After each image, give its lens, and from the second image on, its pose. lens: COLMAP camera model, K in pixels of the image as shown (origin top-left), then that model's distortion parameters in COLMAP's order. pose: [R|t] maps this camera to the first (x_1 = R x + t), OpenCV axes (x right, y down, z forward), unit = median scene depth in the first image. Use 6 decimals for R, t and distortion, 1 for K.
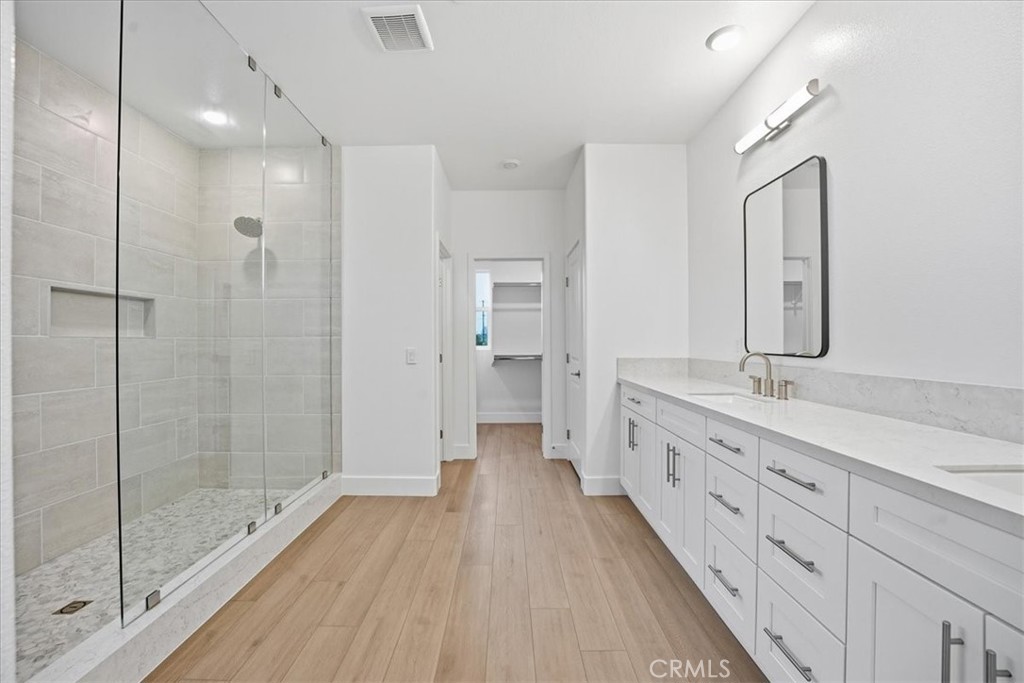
lens RADIAL K [[421.5, 0, 509.3], [0, 421.5, 343.0], [0, 0, 1]] dist [-0.025294, 0.001832]
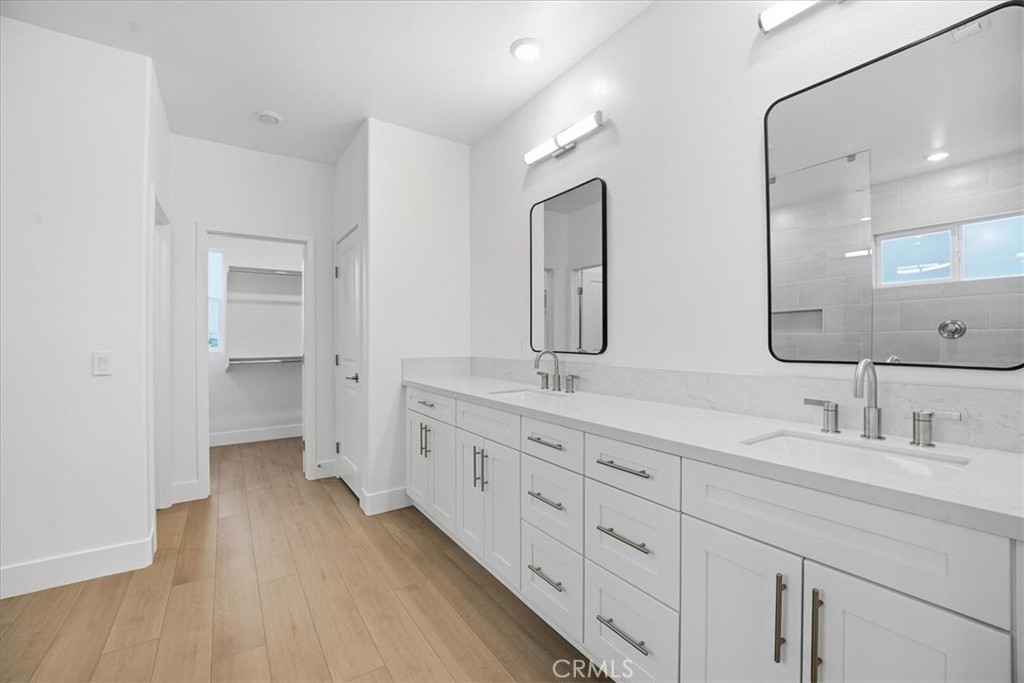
lens RADIAL K [[421.5, 0, 513.0], [0, 421.5, 337.3], [0, 0, 1]] dist [-0.025294, 0.001832]
pose [[0.826067, 0.001714, 0.563570, -0.083275], [0.004357, 0.999946, -0.009428, -0.001298], [-0.563555, 0.010243, 0.826015, 0.136318]]
